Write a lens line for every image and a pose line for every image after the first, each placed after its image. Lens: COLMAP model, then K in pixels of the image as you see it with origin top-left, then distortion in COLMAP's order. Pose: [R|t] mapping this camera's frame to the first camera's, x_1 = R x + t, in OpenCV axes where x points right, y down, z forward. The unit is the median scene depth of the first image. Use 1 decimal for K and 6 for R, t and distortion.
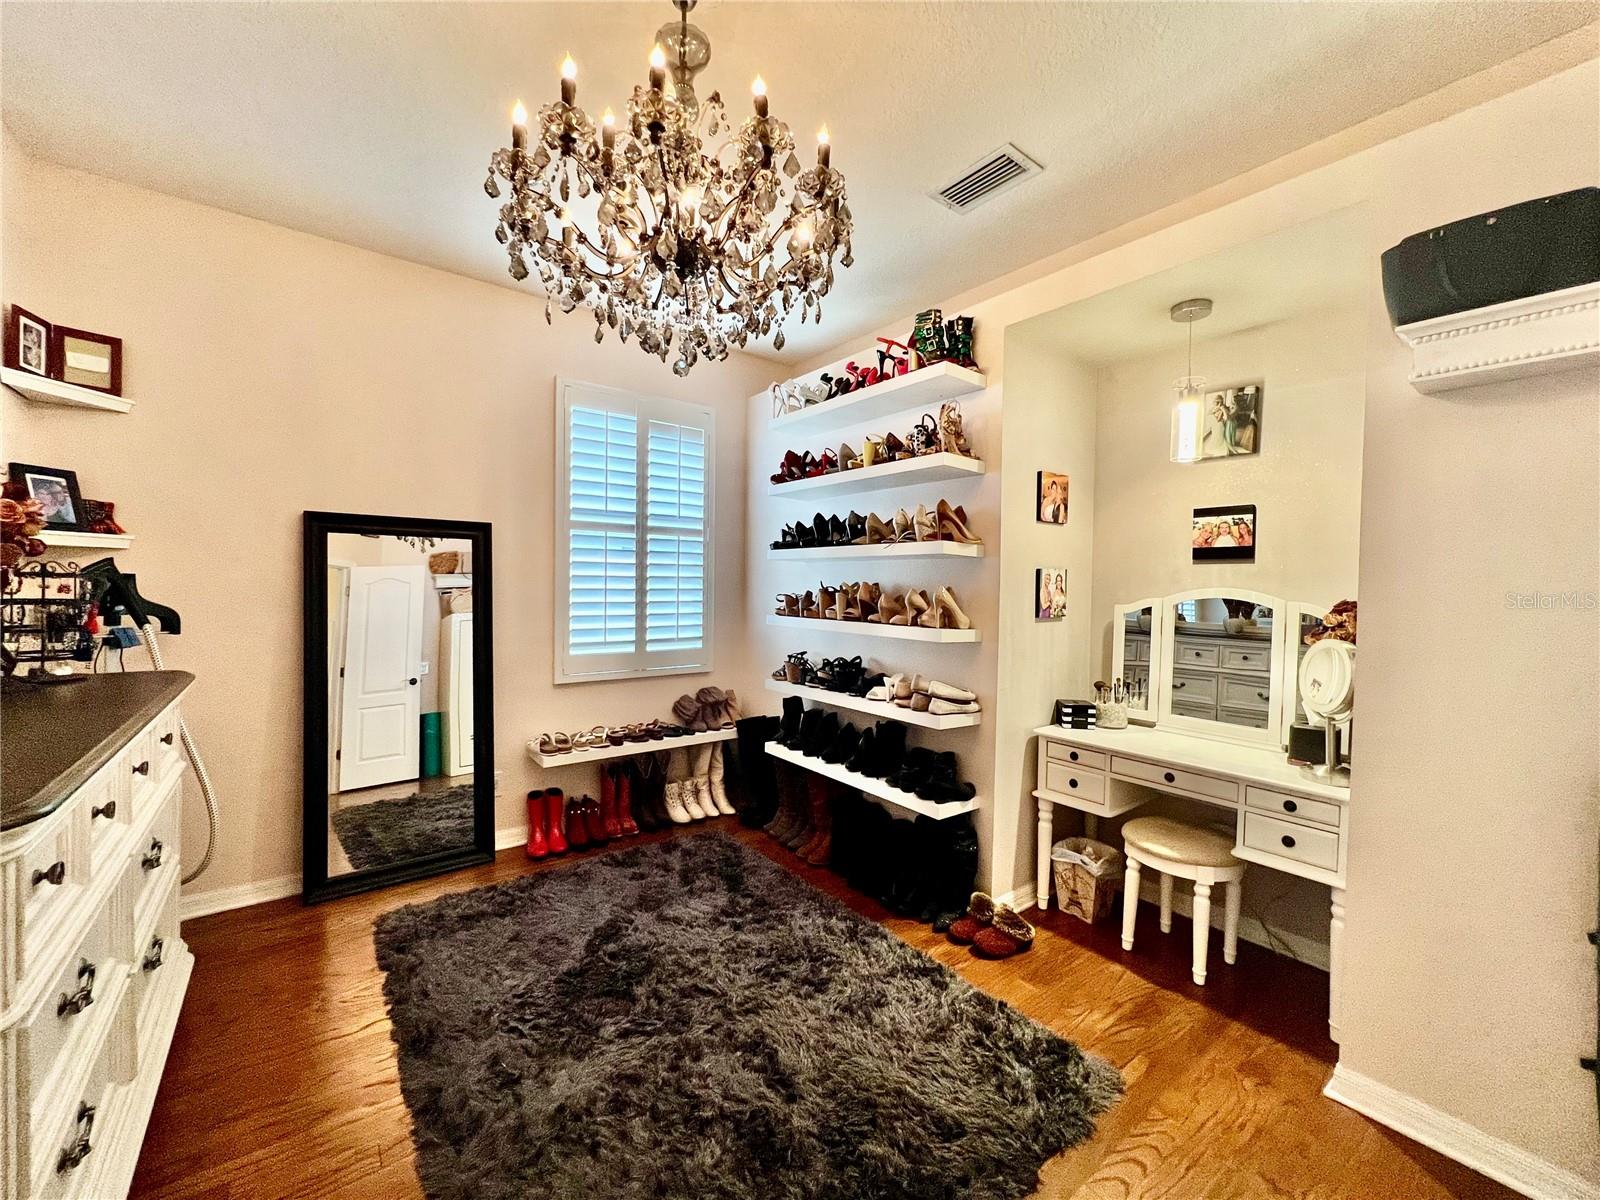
lens RADIAL K [[636.8, 0, 801.0], [0, 636.8, 594.9], [0, 0, 1]] dist [-0.000362, 0.000164]
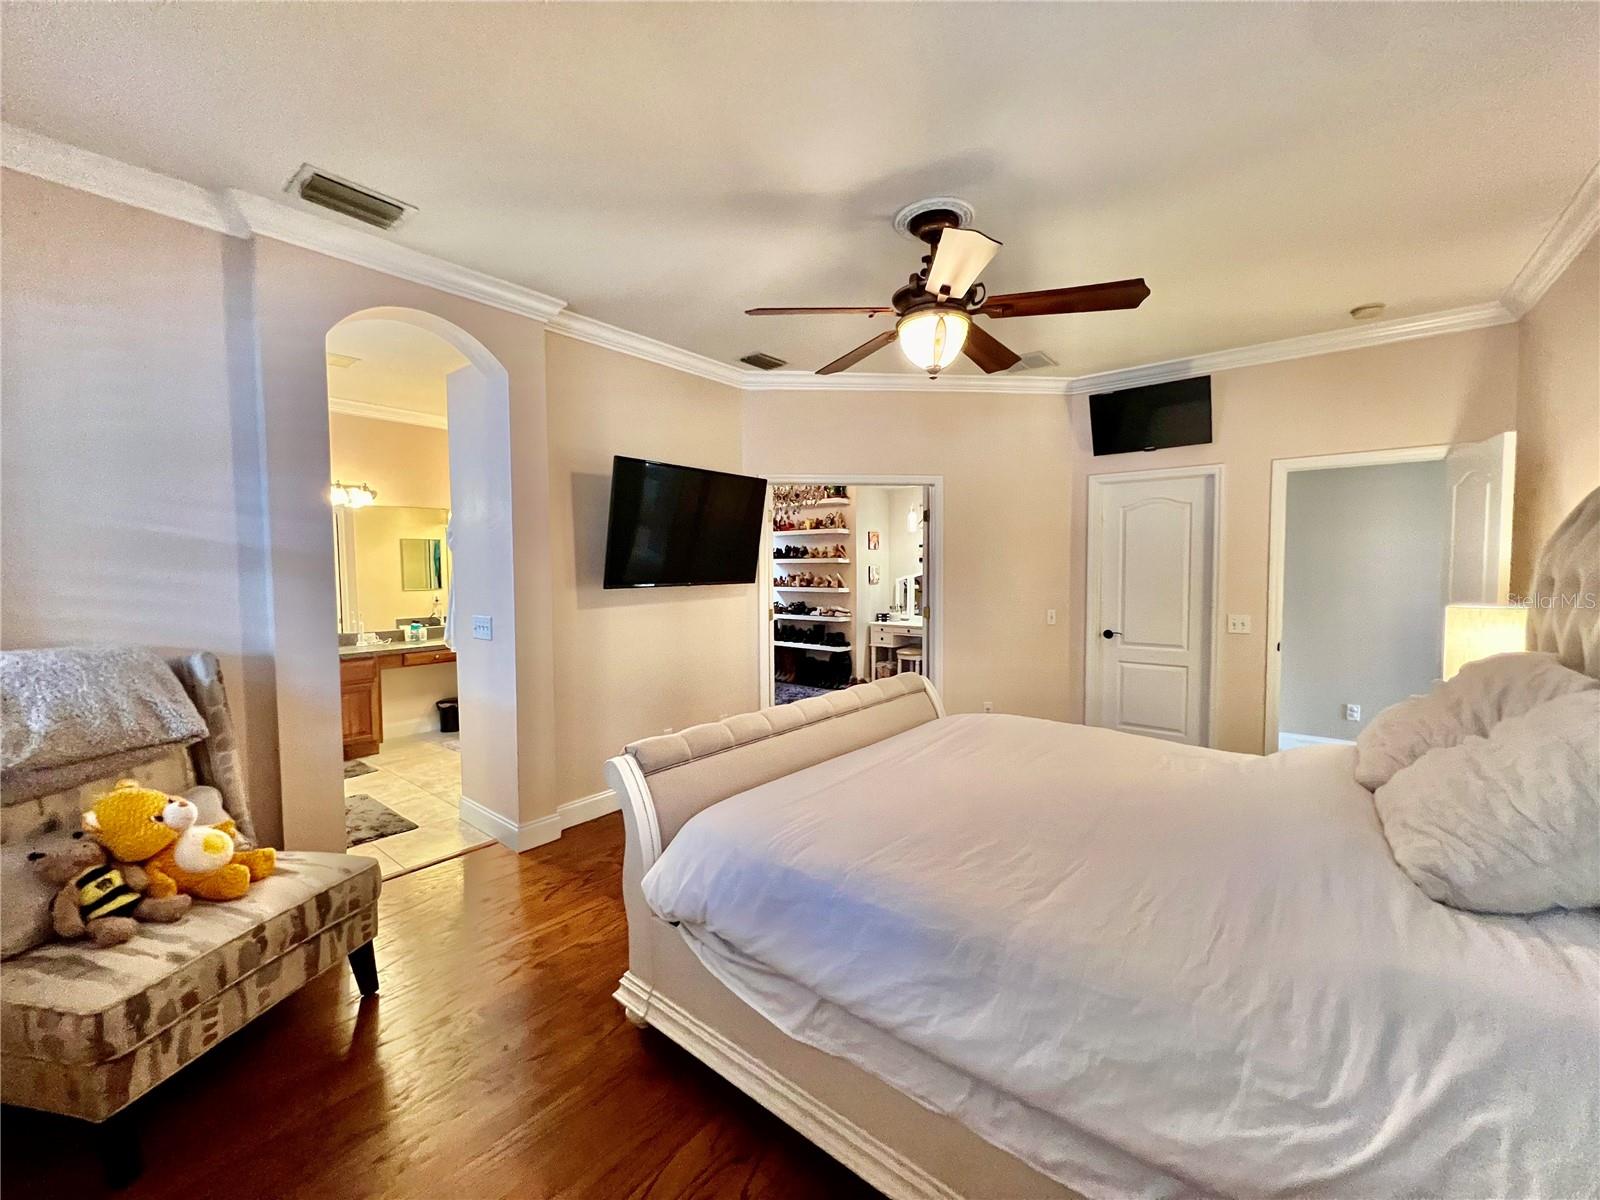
lens RADIAL K [[636.8, 0, 798.3], [0, 636.8, 598.9], [0, 0, 1]] dist [-0.000362, 0.000164]
pose [[0.974473, -0.036035, 0.221595, -0.570177], [0.027890, 0.998819, 0.039780, -0.016904], [-0.222767, -0.032584, 0.974327, -1.701992]]
